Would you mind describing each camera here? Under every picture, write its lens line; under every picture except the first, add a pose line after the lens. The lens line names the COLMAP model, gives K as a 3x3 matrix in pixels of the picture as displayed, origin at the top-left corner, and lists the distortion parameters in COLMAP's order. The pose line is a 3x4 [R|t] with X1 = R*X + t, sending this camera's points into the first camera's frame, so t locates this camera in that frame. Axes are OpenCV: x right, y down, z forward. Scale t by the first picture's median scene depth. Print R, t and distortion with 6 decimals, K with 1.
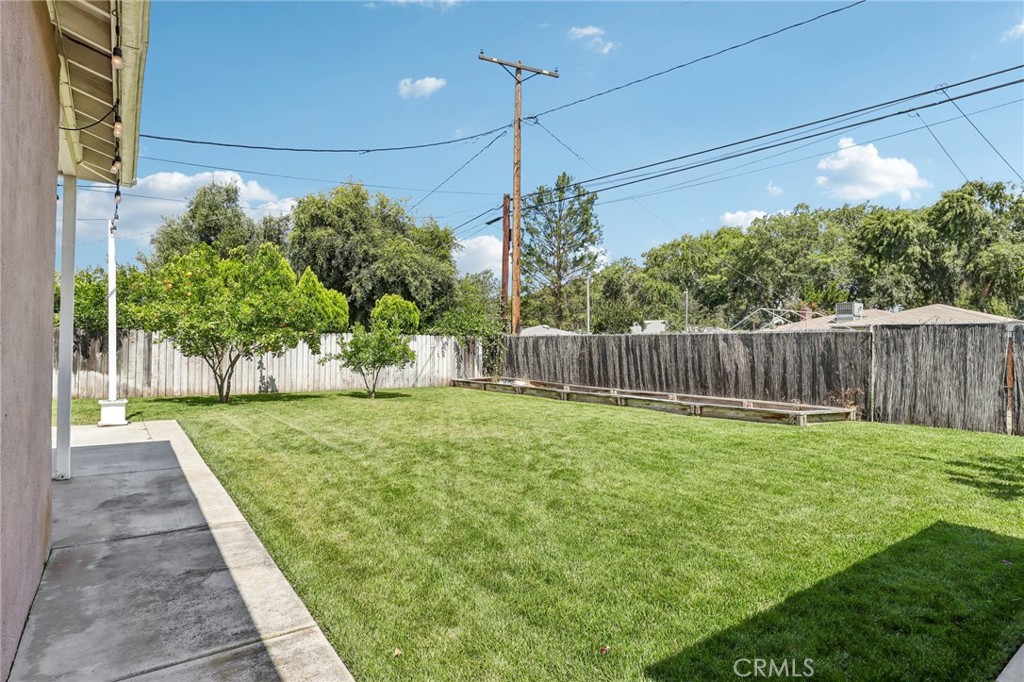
lens RADIAL K [[545.4, 0, 512.0], [0, 545.4, 341.0], [0, 0, 1]] dist [0.000320, 0.000216]
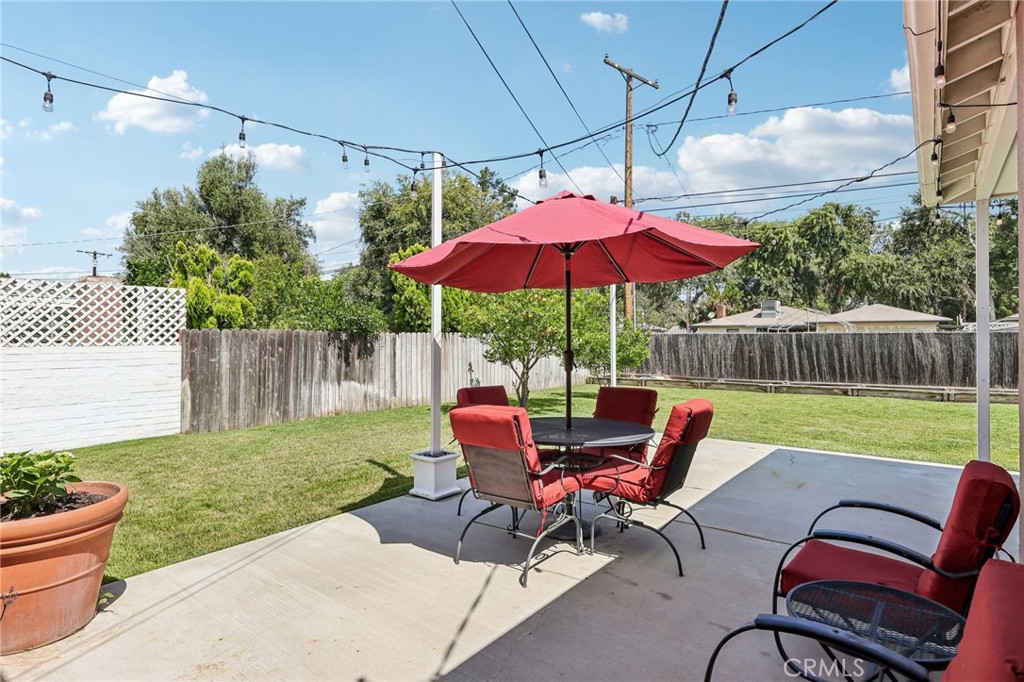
lens RADIAL K [[545.4, 0, 512.0], [0, 545.4, 341.0], [0, 0, 1]] dist [0.000320, 0.000216]
pose [[0.956713, -0.012141, 0.290780, -0.719070], [0.007577, 0.999830, 0.016816, -0.019545], [-0.290934, -0.013884, 0.956642, 0.090019]]
